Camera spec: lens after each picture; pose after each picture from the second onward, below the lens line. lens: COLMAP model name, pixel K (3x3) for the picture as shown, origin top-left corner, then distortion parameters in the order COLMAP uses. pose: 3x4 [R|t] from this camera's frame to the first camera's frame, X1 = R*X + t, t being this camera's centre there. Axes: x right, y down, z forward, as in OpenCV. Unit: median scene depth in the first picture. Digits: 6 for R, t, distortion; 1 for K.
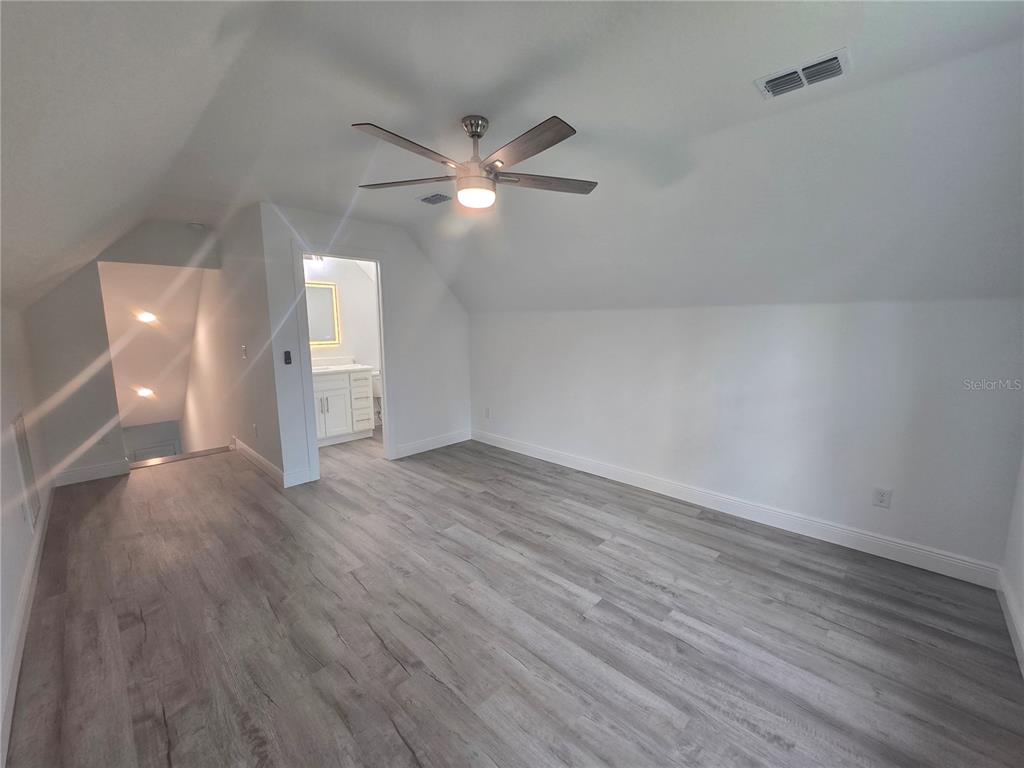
lens RADIAL K [[416.6, 0, 514.3], [0, 416.6, 381.6], [0, 0, 1]] dist [-0.000909, 0.000473]
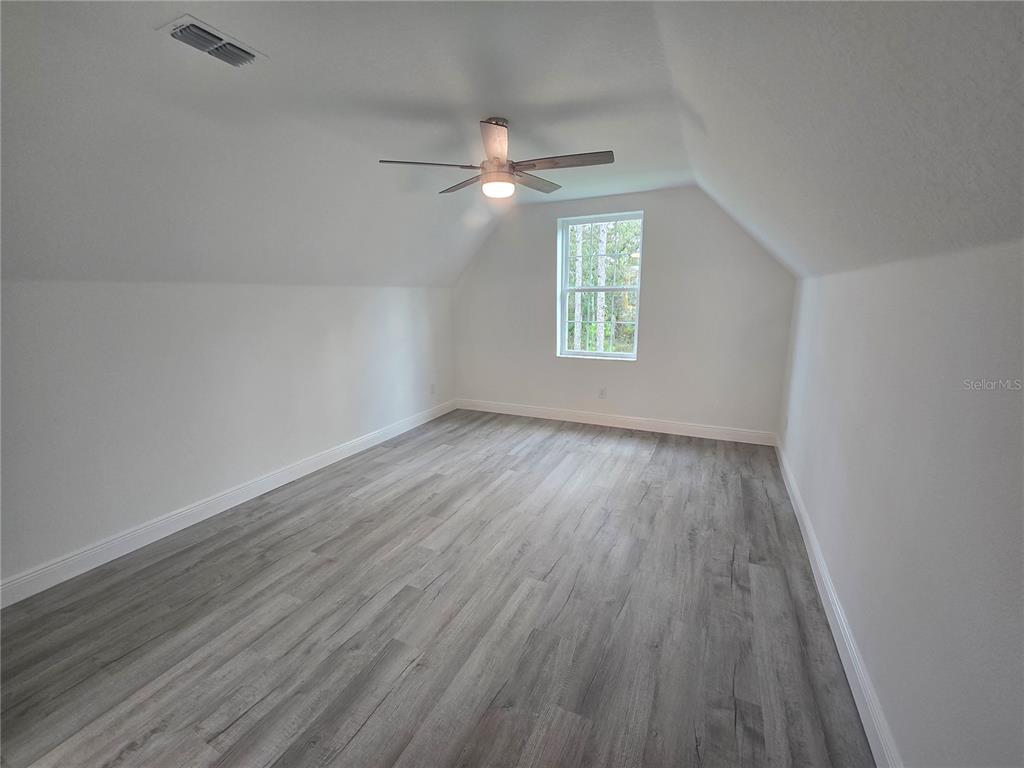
lens RADIAL K [[416.6, 0, 519.8], [0, 416.6, 383.9], [0, 0, 1]] dist [-0.000909, 0.000473]
pose [[-0.315483, -0.188333, 0.930055, -1.020296], [0.146273, 0.958742, 0.243759, -0.155347], [-0.937590, 0.212943, -0.274918, 1.087302]]
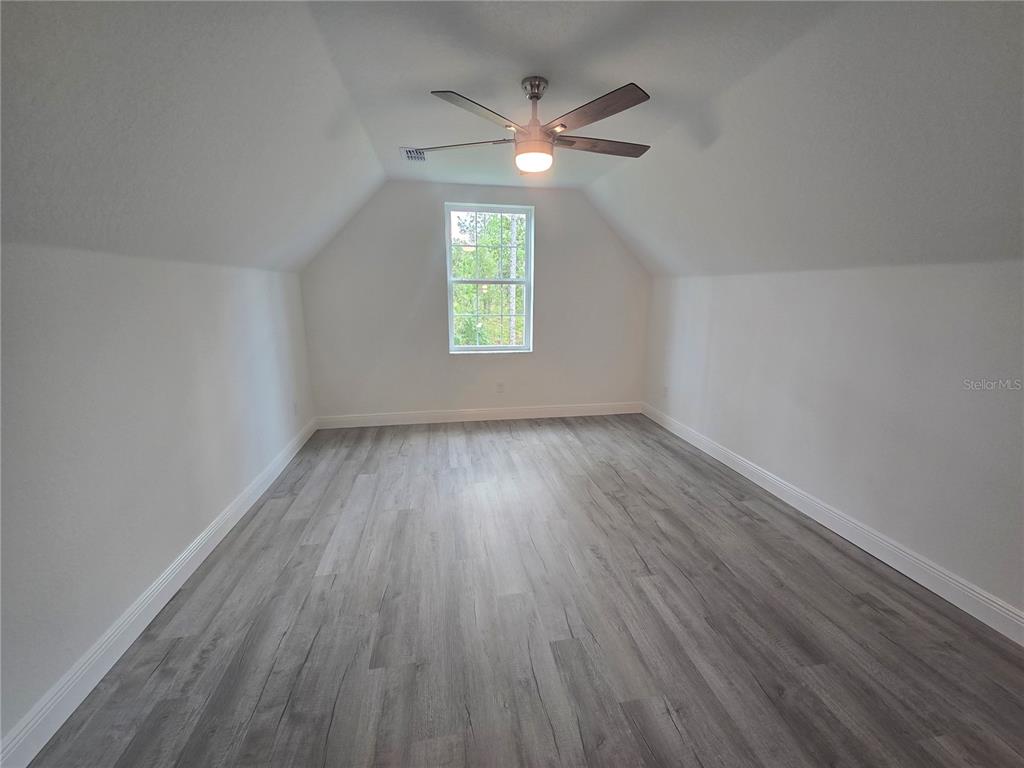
lens RADIAL K [[416.6, 0, 513.3], [0, 416.6, 385.4], [0, 0, 1]] dist [-0.000909, 0.000473]
pose [[-0.807989, -0.132065, 0.574207, -0.552288], [0.080320, 0.940770, 0.329394, -0.212437], [-0.583698, 0.312267, -0.749524, 1.545339]]
